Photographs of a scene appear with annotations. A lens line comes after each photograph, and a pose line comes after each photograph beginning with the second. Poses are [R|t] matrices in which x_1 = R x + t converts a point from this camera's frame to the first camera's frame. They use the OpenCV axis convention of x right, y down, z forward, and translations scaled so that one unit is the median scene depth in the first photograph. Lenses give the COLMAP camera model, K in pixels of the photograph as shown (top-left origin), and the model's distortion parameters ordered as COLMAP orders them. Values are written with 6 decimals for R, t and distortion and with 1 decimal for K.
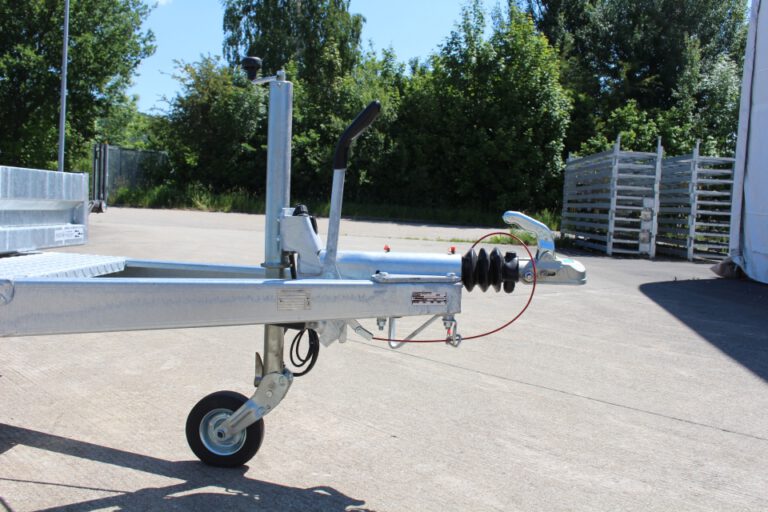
lens RADIAL K [[754.5, 0, 378.1], [0, 754.5, 264.4], [0, 0, 1]] dist [-0.091713, 0.000000]
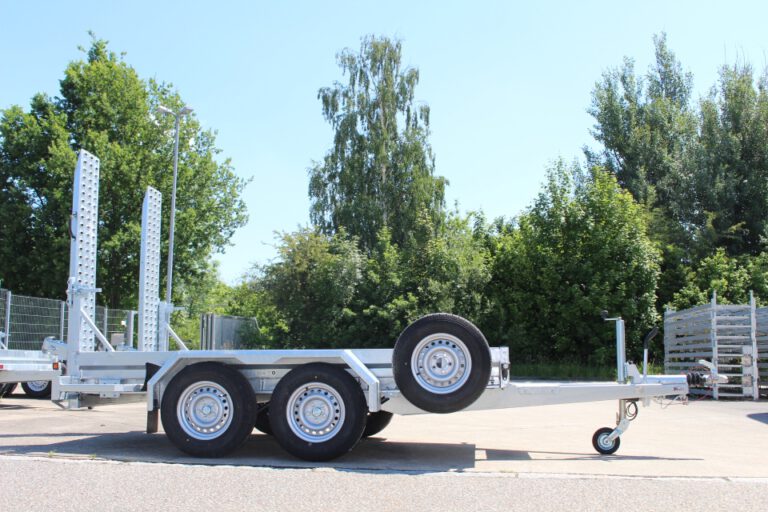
lens RADIAL K [[872.8, 0, 384.5], [0, 872.8, 253.0], [0, 0, 1]] dist [-0.069289, 0.000000]
pose [[0.998053, -0.043521, -0.044687, -0.064838], [0.033432, 0.978021, -0.205811, 0.012800], [0.052662, 0.203916, 0.977571, -0.179817]]
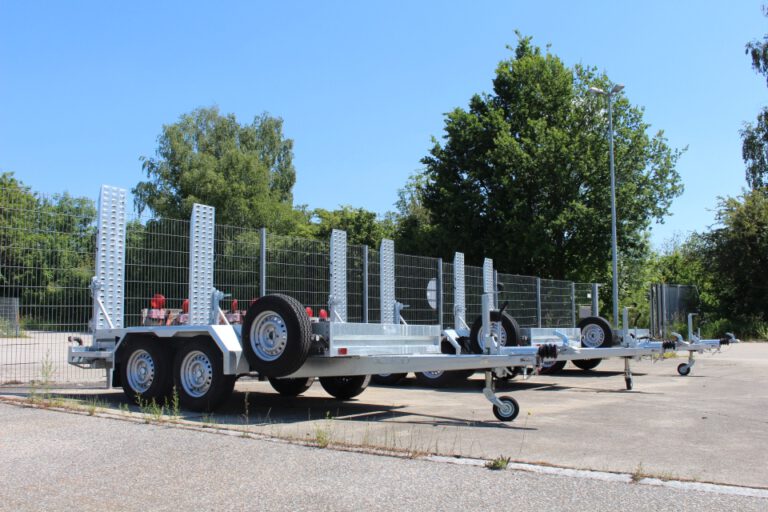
lens RADIAL K [[789.8, 0, 383.3], [0, 789.8, 253.2], [0, 0, 1]] dist [-0.047010, 0.000000]
pose [[0.859227, -0.103074, -0.501103, -0.132826], [0.008017, 0.982086, -0.188264, 0.003728], [0.511531, 0.157744, 0.844661, -0.142620]]
